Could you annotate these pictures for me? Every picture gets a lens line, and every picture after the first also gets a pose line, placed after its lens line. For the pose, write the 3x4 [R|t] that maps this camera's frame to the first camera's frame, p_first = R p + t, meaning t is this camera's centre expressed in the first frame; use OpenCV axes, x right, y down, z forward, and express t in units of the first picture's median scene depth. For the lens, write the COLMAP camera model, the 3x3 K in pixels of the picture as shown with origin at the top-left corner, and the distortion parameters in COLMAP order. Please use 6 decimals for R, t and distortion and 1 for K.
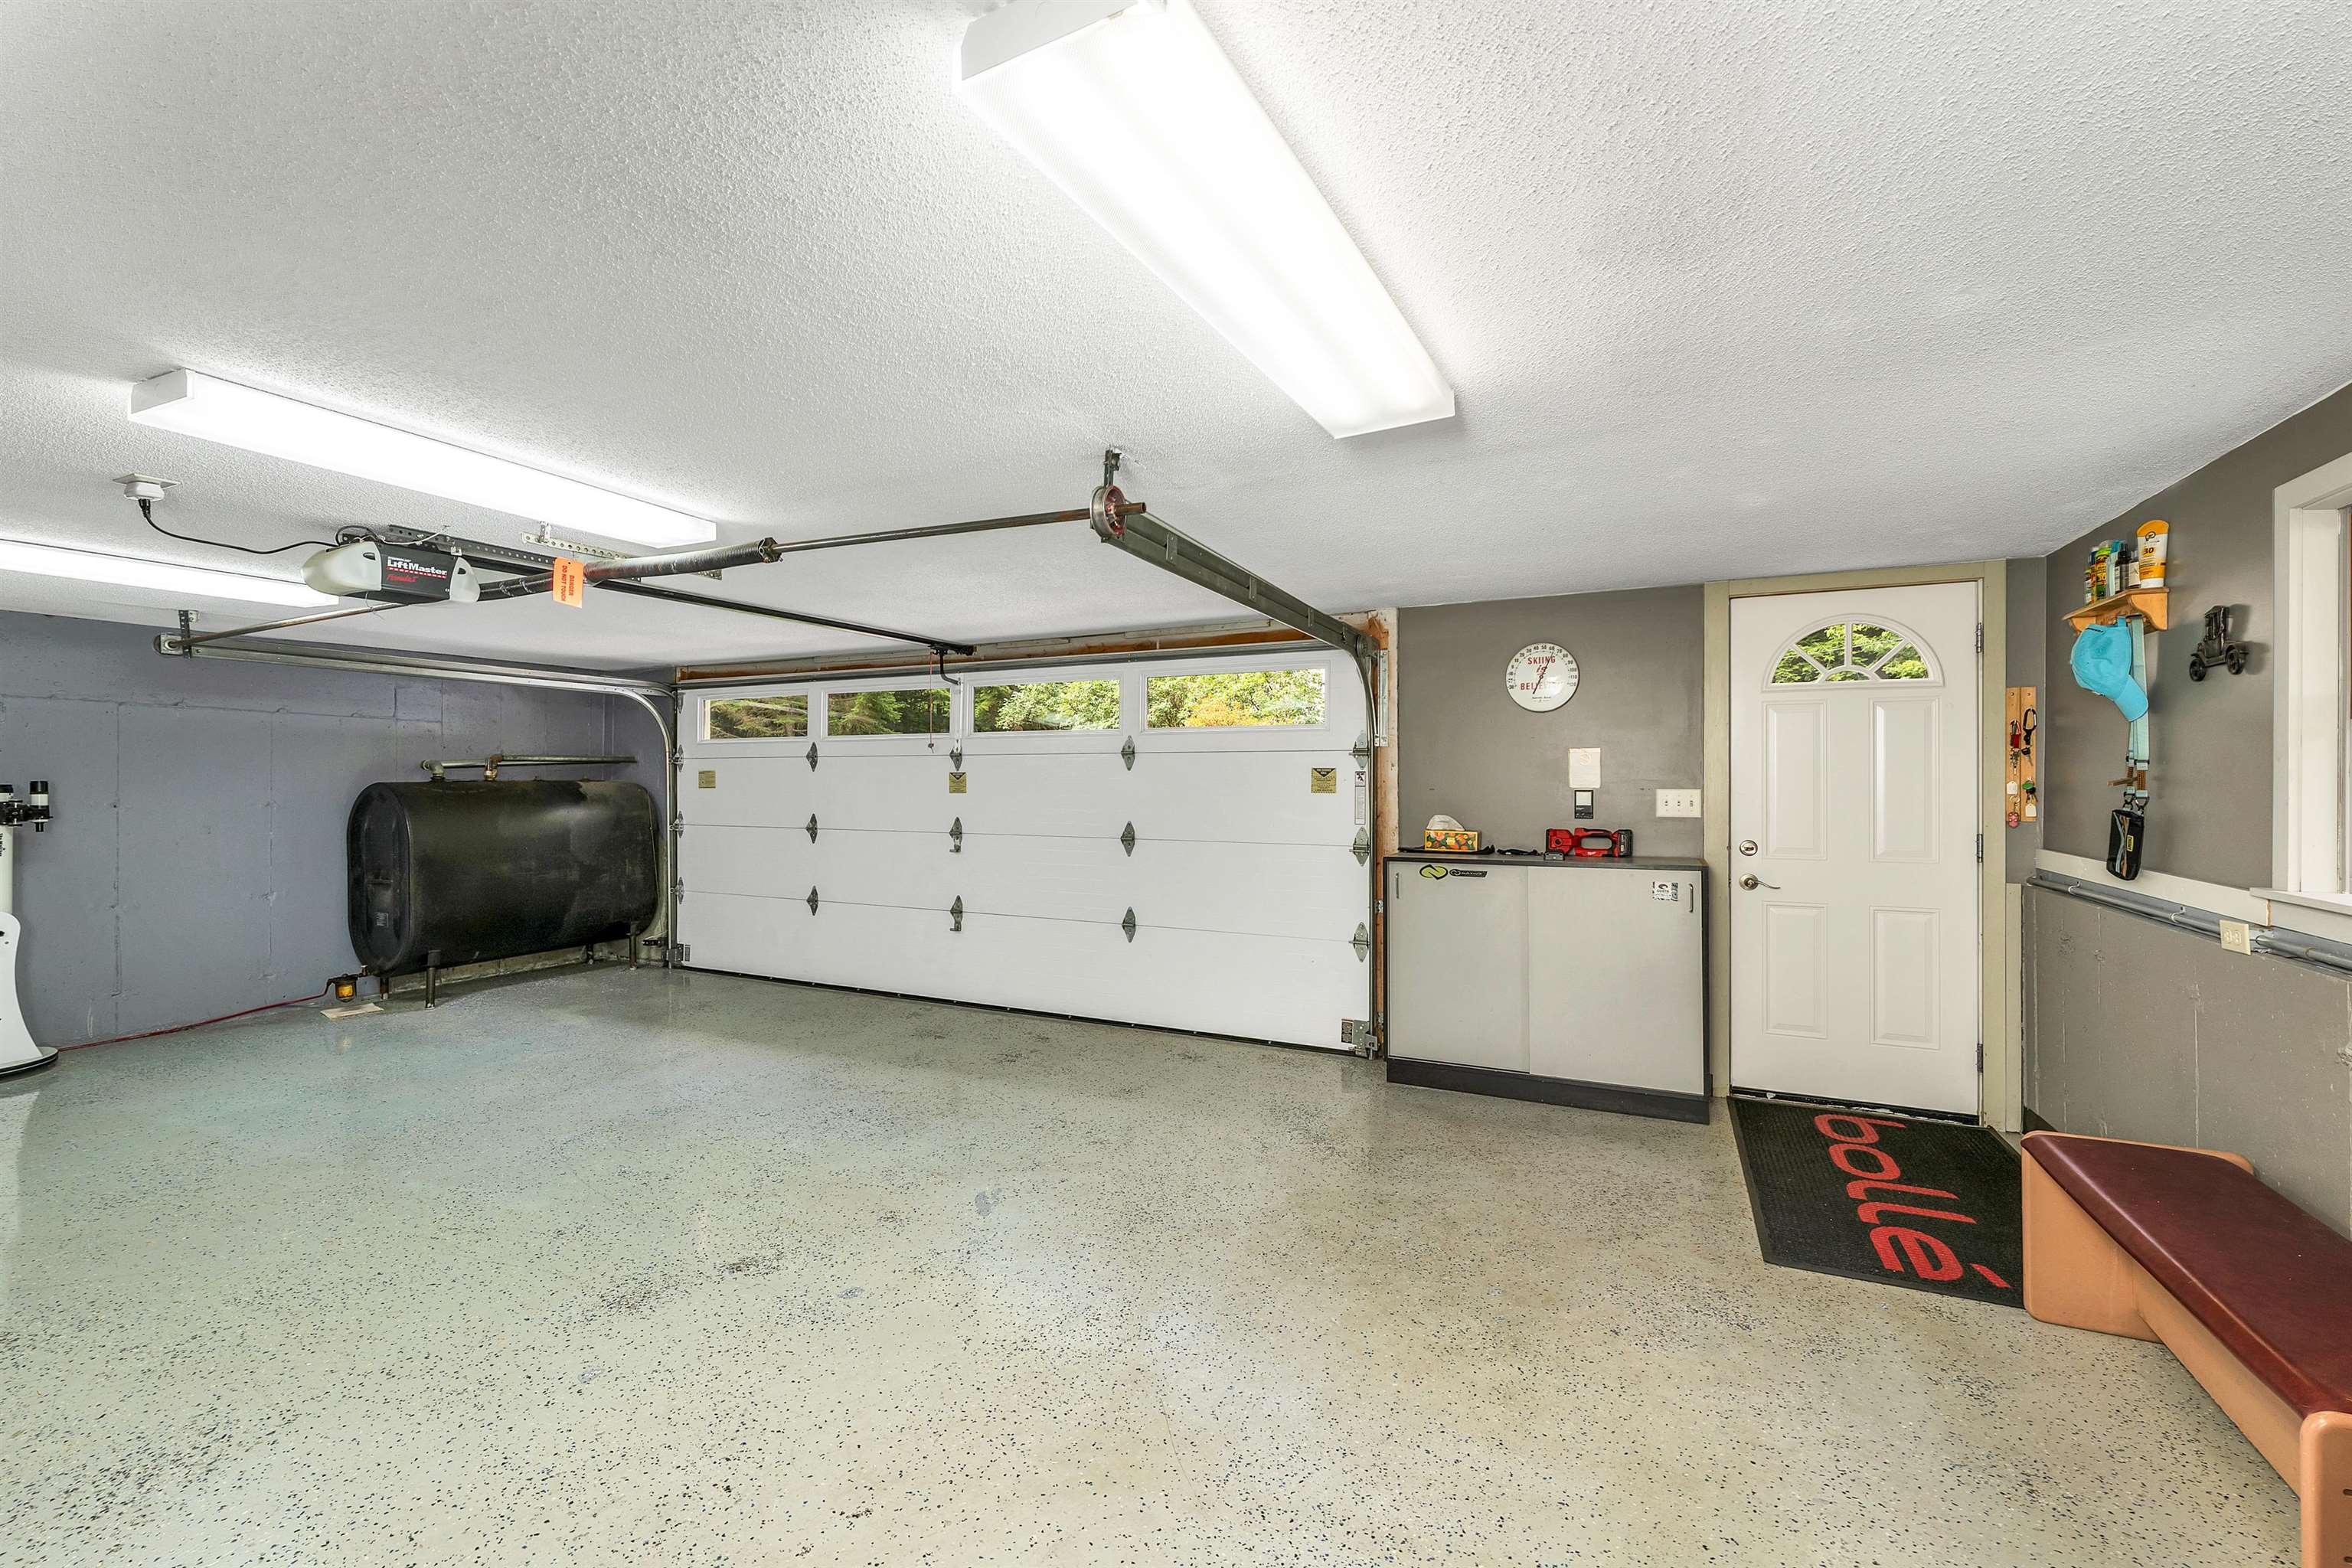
lens RADIAL K [[978.9, 0, 1161.4], [0, 978.9, 784.8], [0, 0, 1]] dist [-0.001564, -0.000613]
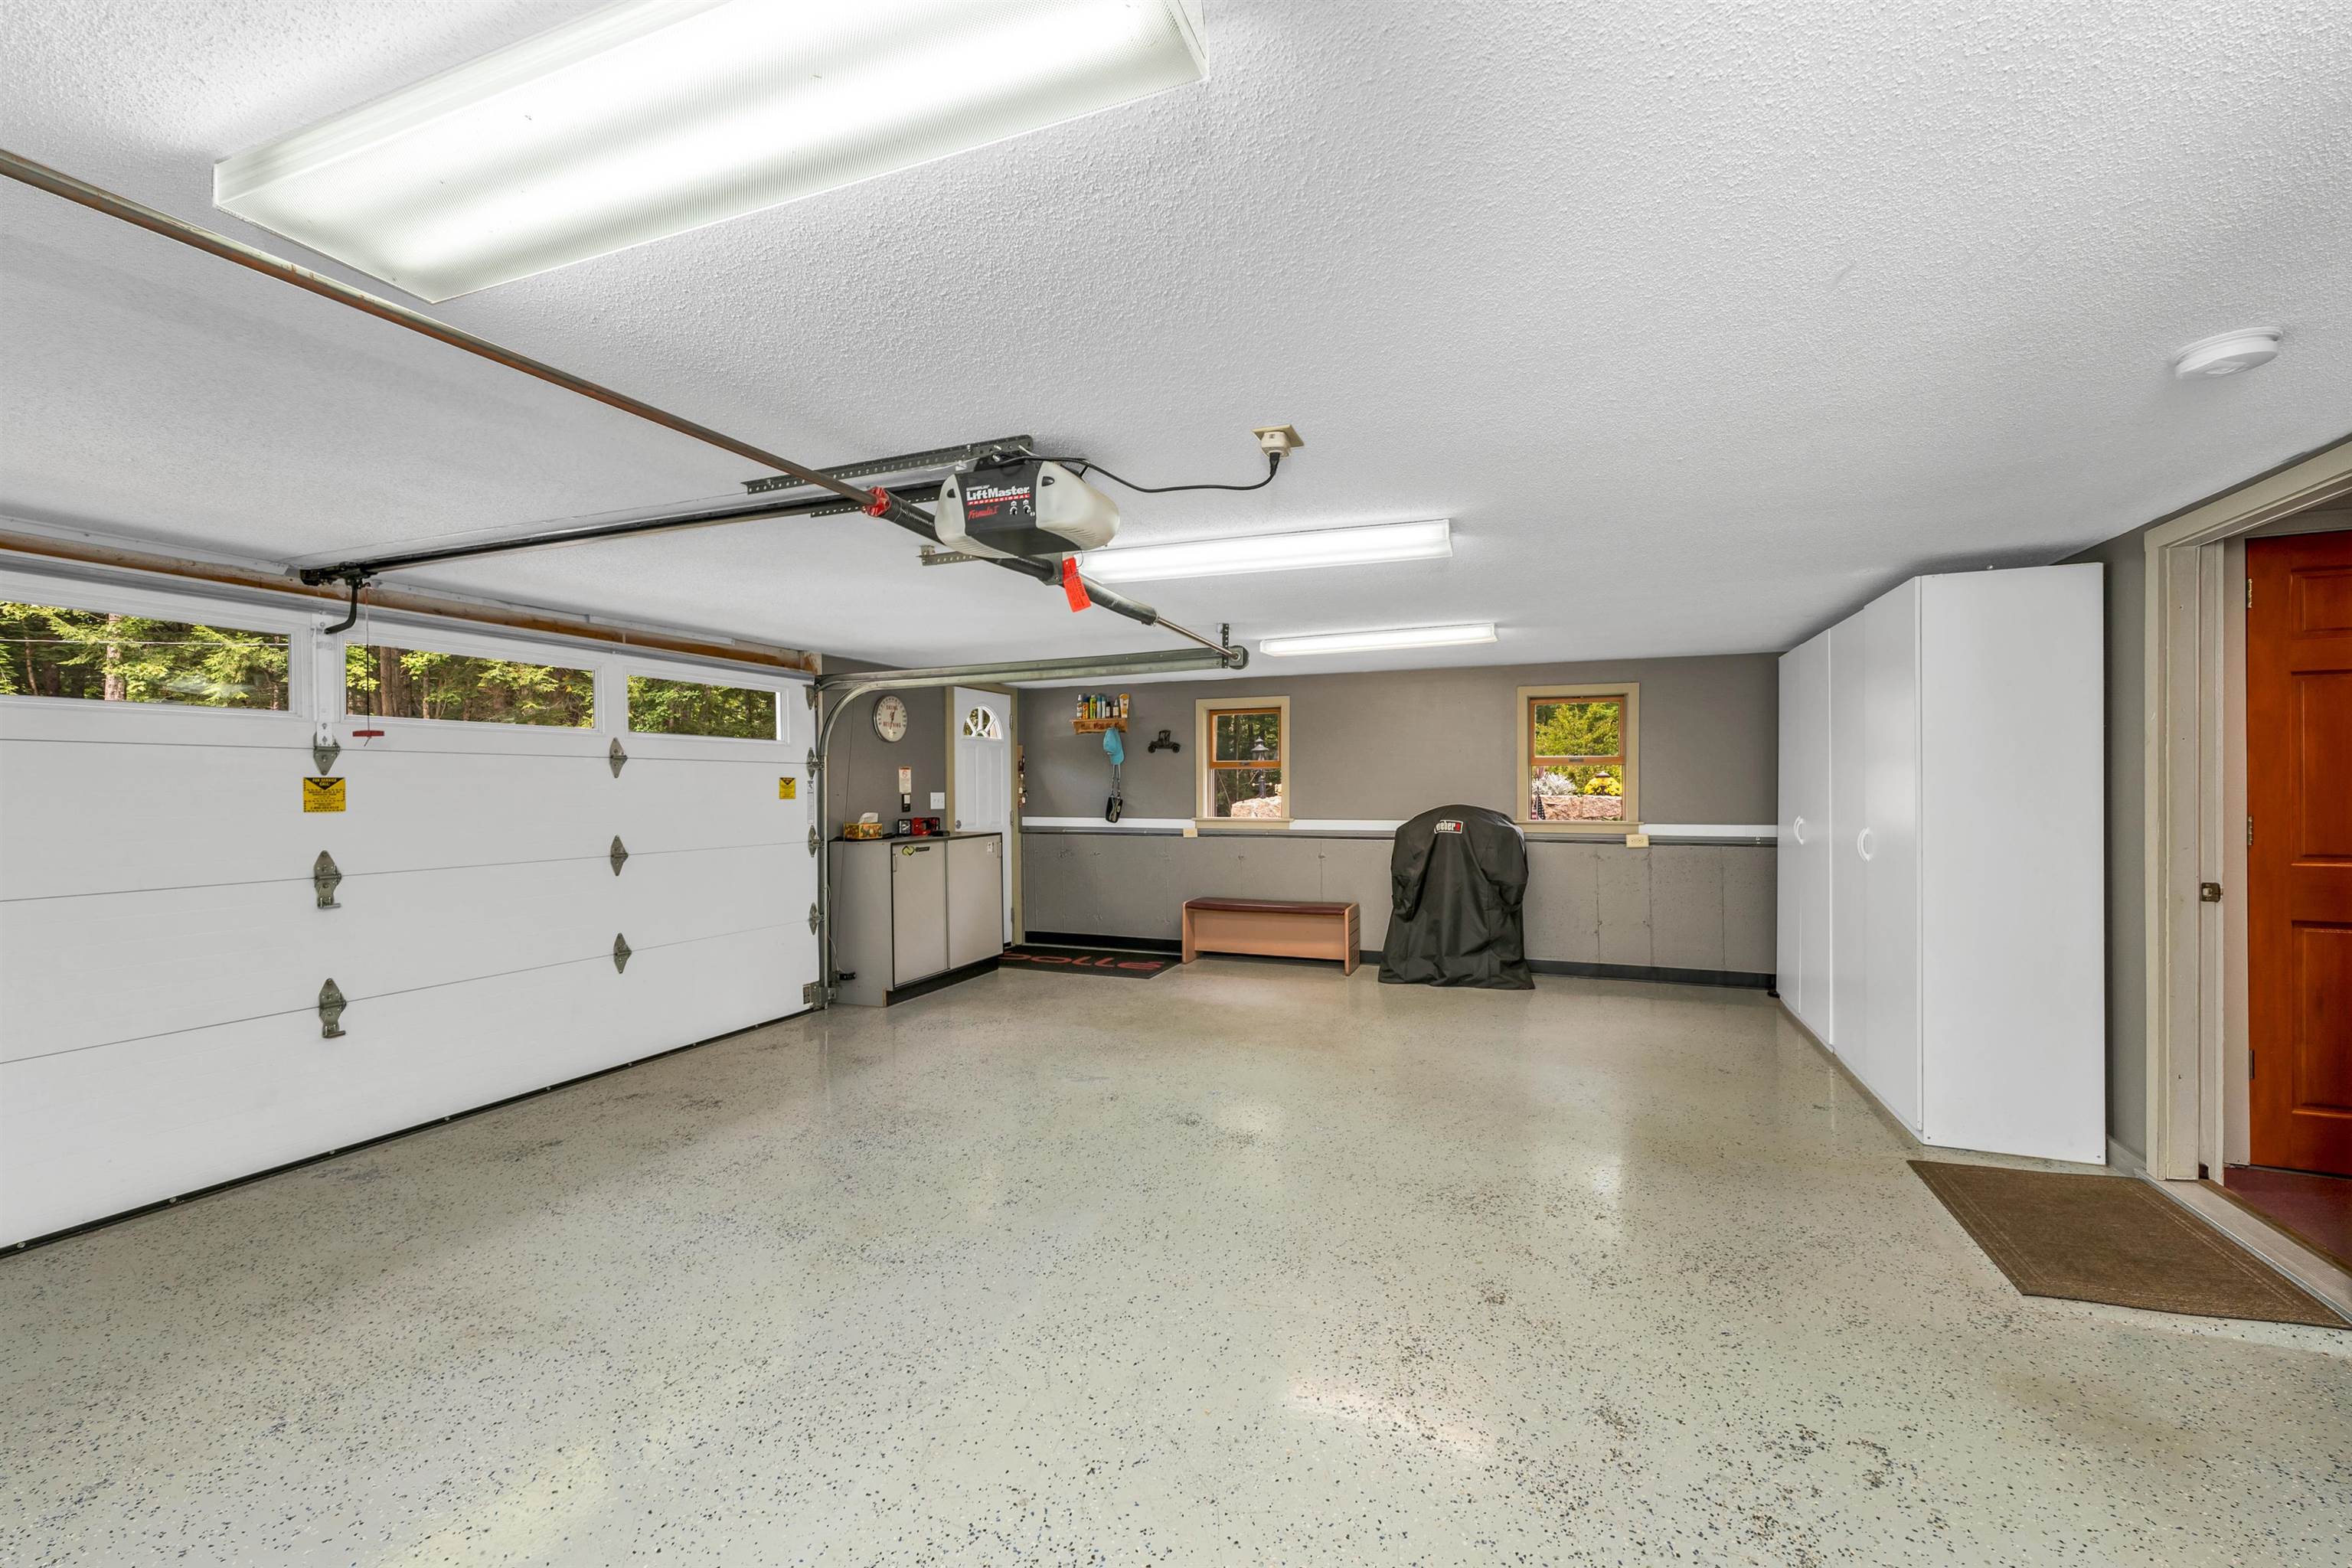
lens RADIAL K [[978.9, 0, 1161.4], [0, 978.9, 784.8], [0, 0, 1]] dist [-0.001564, -0.000613]
pose [[-0.077385, 0.003550, 0.996995, -1.127038], [0.011367, 0.999932, -0.002678, -0.000101], [-0.996936, 0.011126, -0.077421, 0.693861]]
